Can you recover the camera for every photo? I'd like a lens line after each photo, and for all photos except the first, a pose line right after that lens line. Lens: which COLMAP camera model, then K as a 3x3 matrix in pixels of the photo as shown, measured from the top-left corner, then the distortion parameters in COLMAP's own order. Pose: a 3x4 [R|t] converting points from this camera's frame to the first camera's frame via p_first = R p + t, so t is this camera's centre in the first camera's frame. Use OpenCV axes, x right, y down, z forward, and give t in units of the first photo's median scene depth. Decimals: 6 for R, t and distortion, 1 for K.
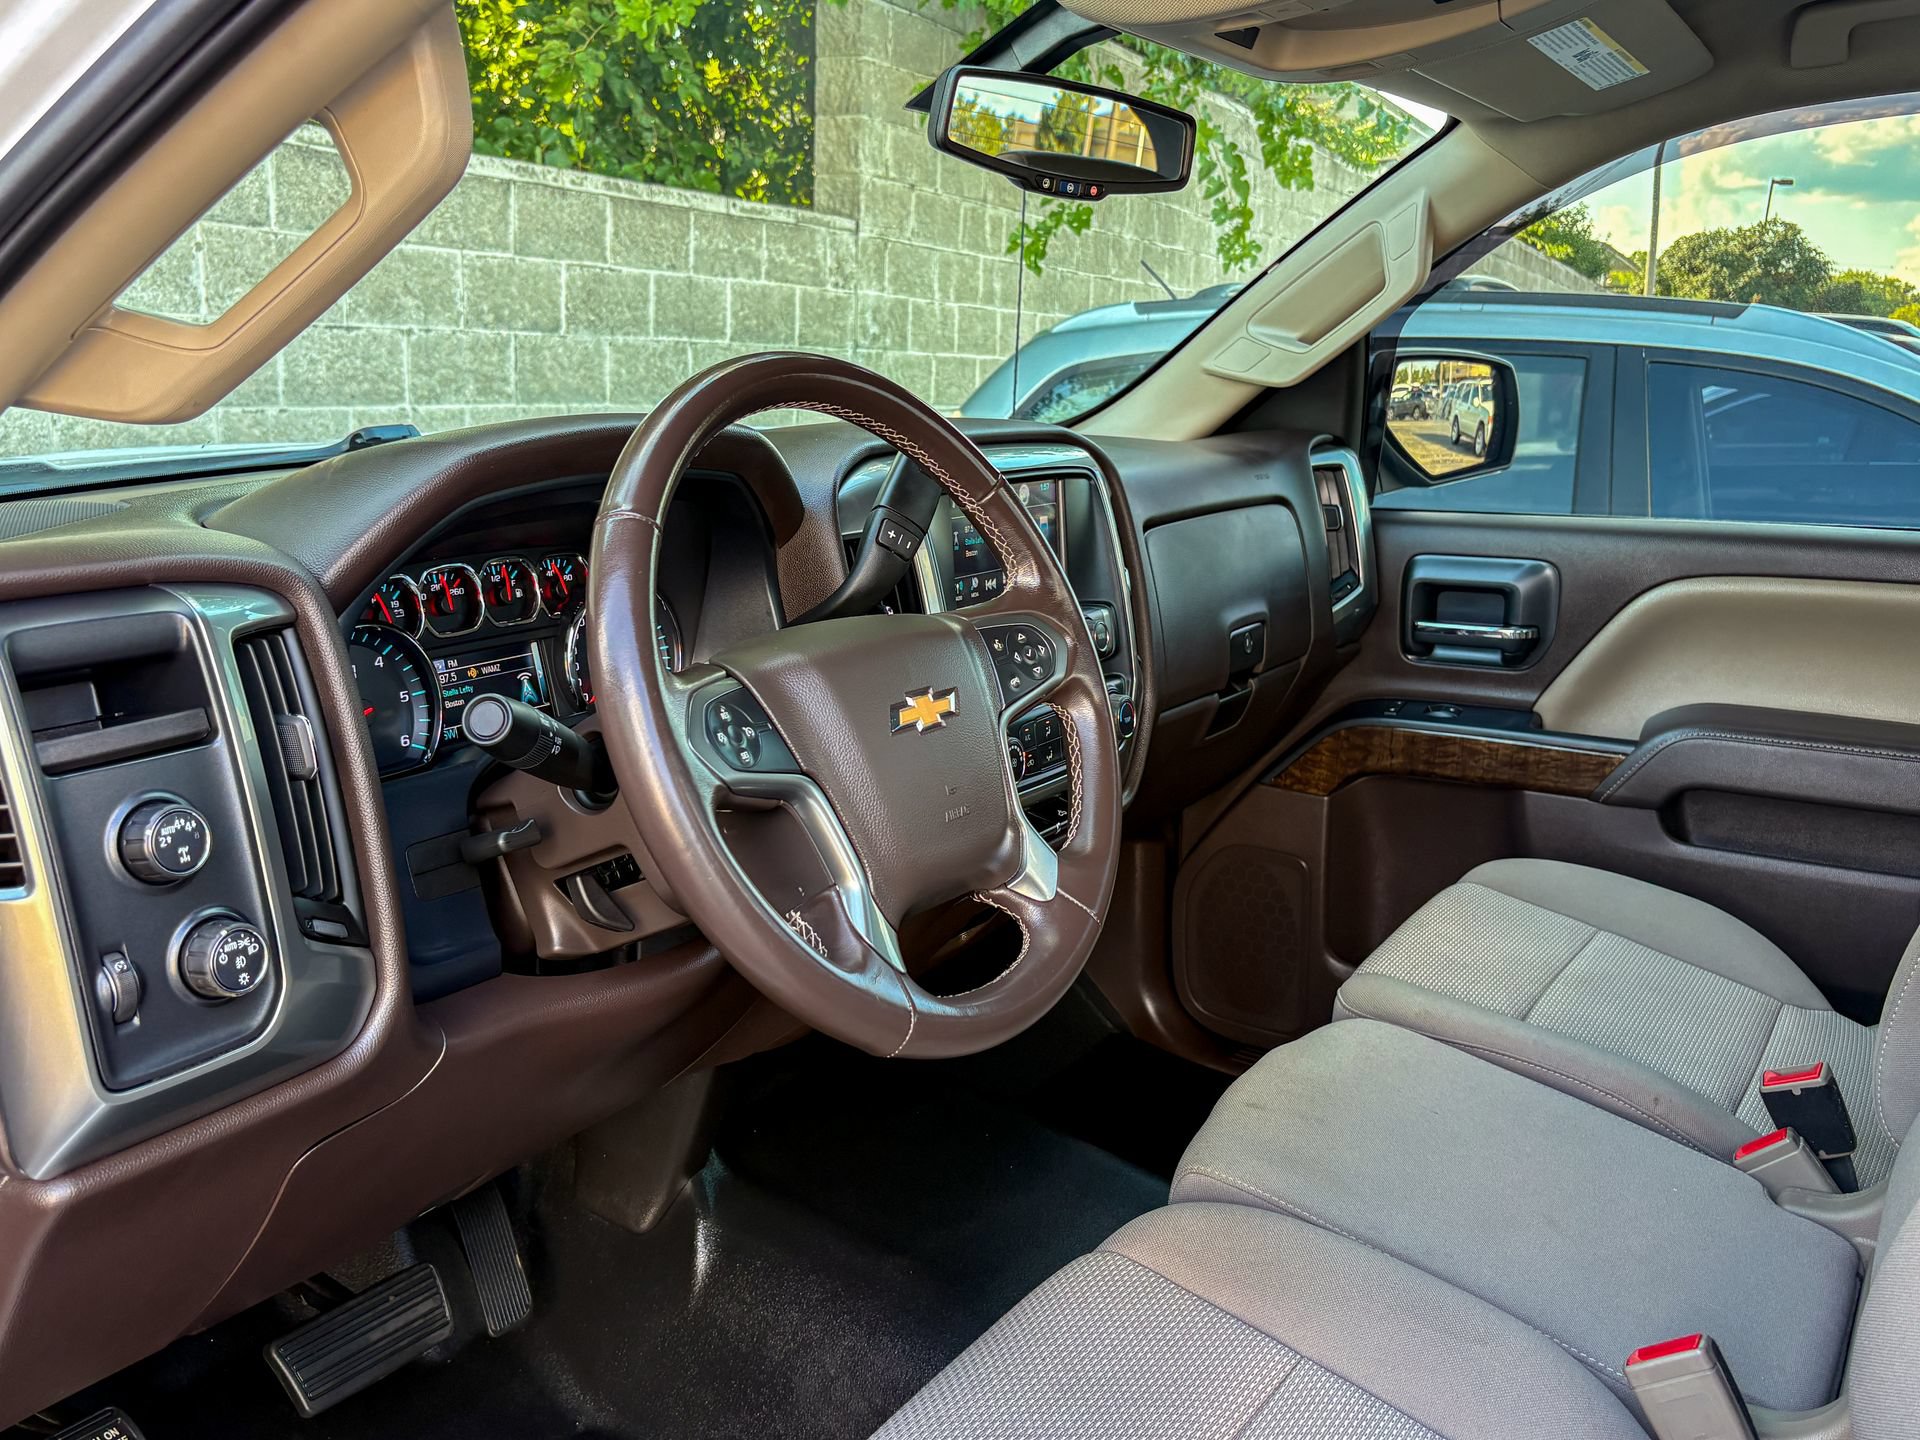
lens RADIAL K [[1498.5, 0, 960.0], [0, 1498.5, 720.0], [0, 0, 1]] dist [0.044720, -0.053630]
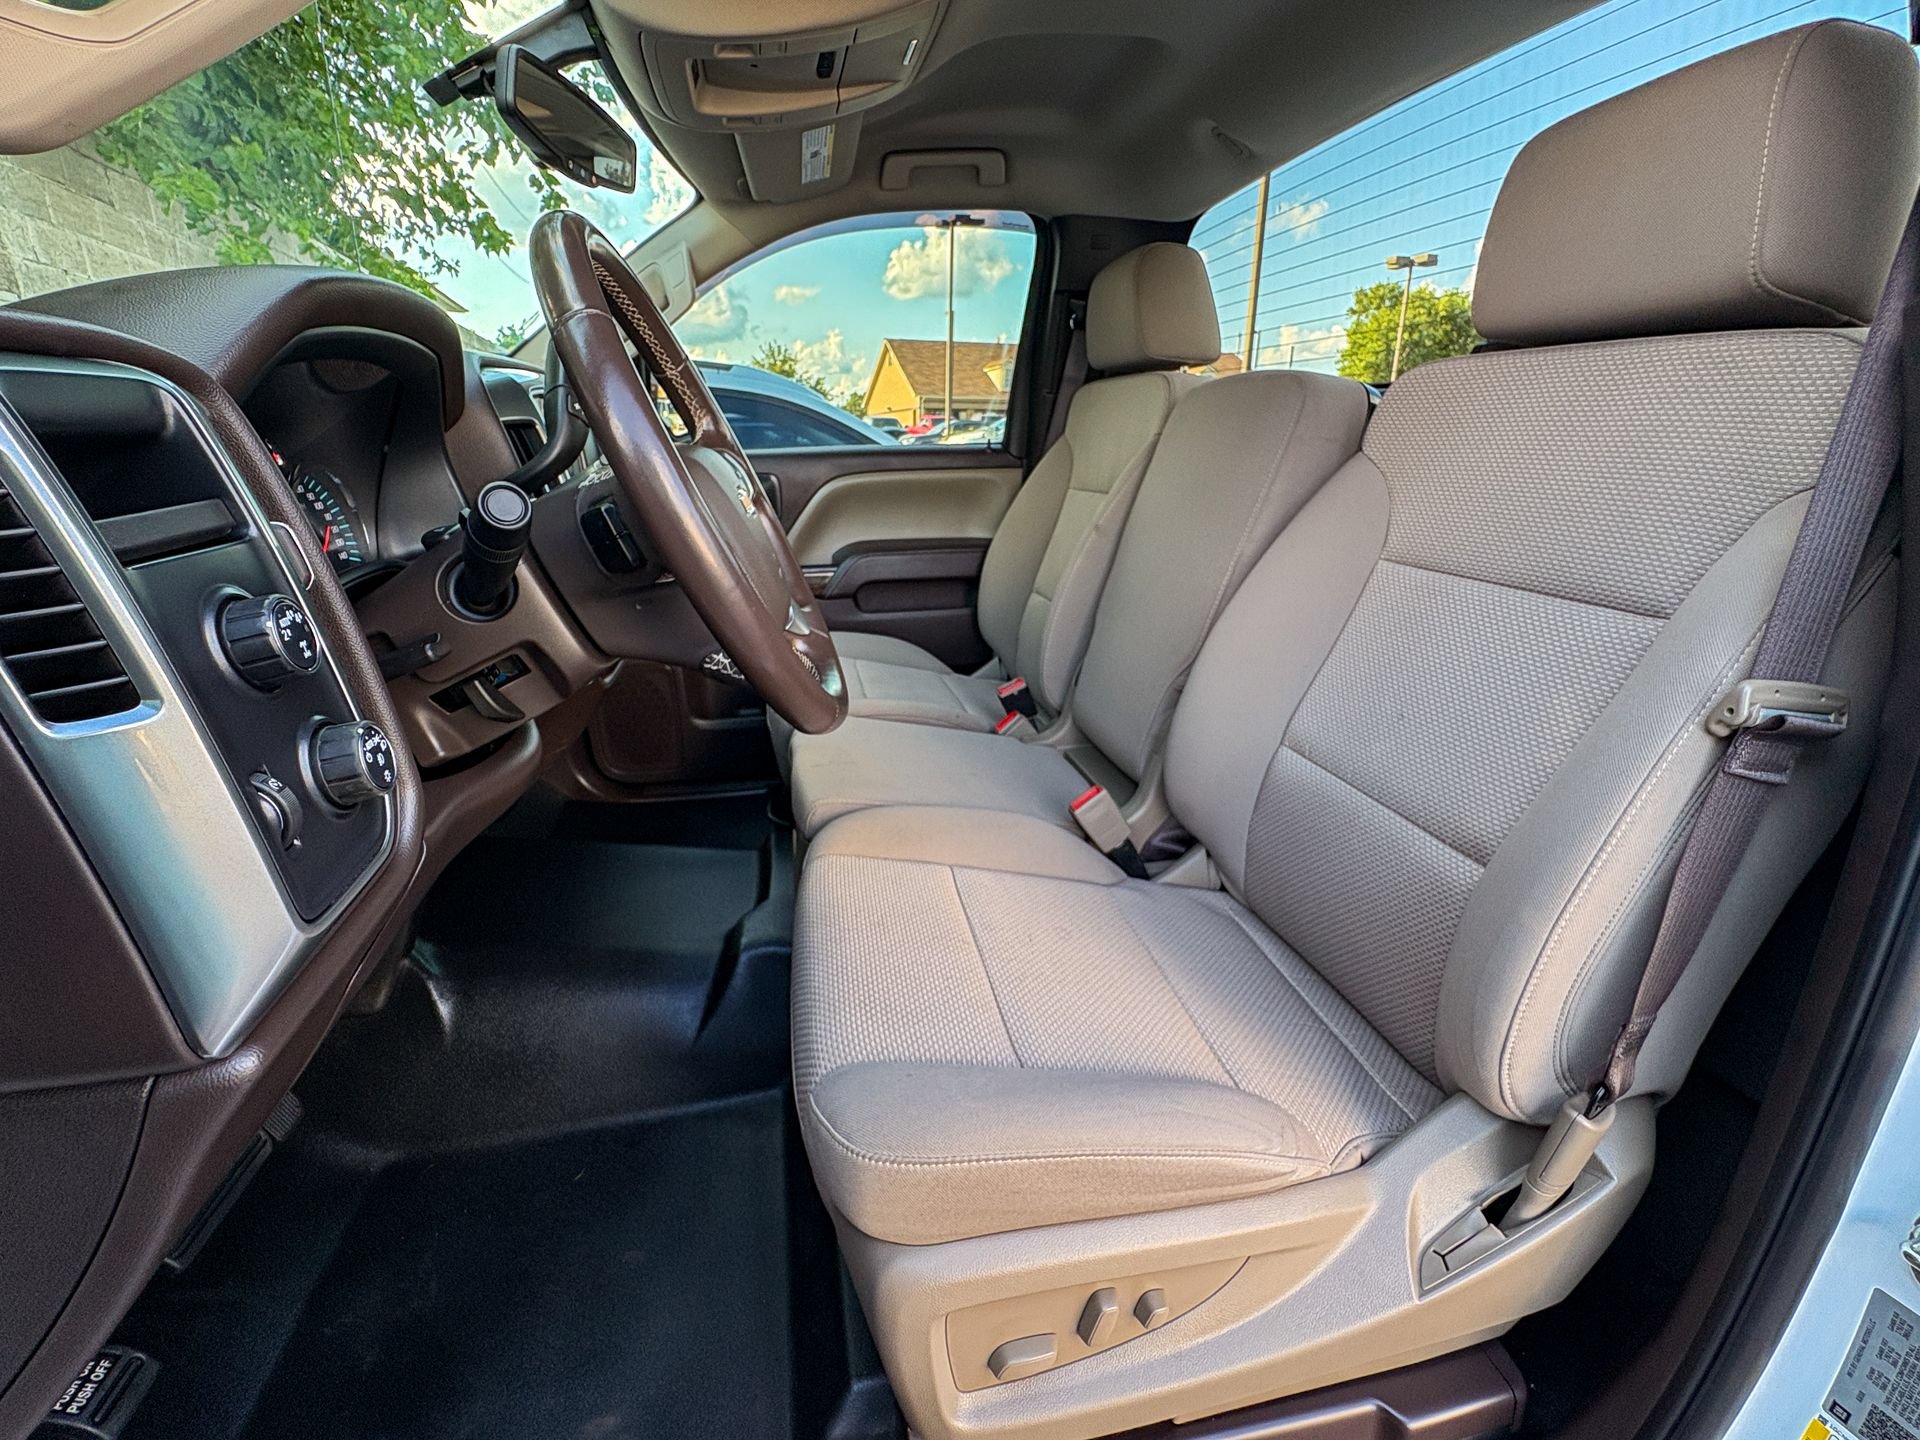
lens RADIAL K [[838.5, 0, 831.5], [0, 838.5, 726.7], [0, 0, 1]] dist [-0.011586, 0.000017]
pose [[0.750803, -0.224516, 0.621199, -0.331387], [0.160714, 0.974291, 0.157888, 0.058728], [-0.640677, -0.018707, 0.767583, 0.238161]]
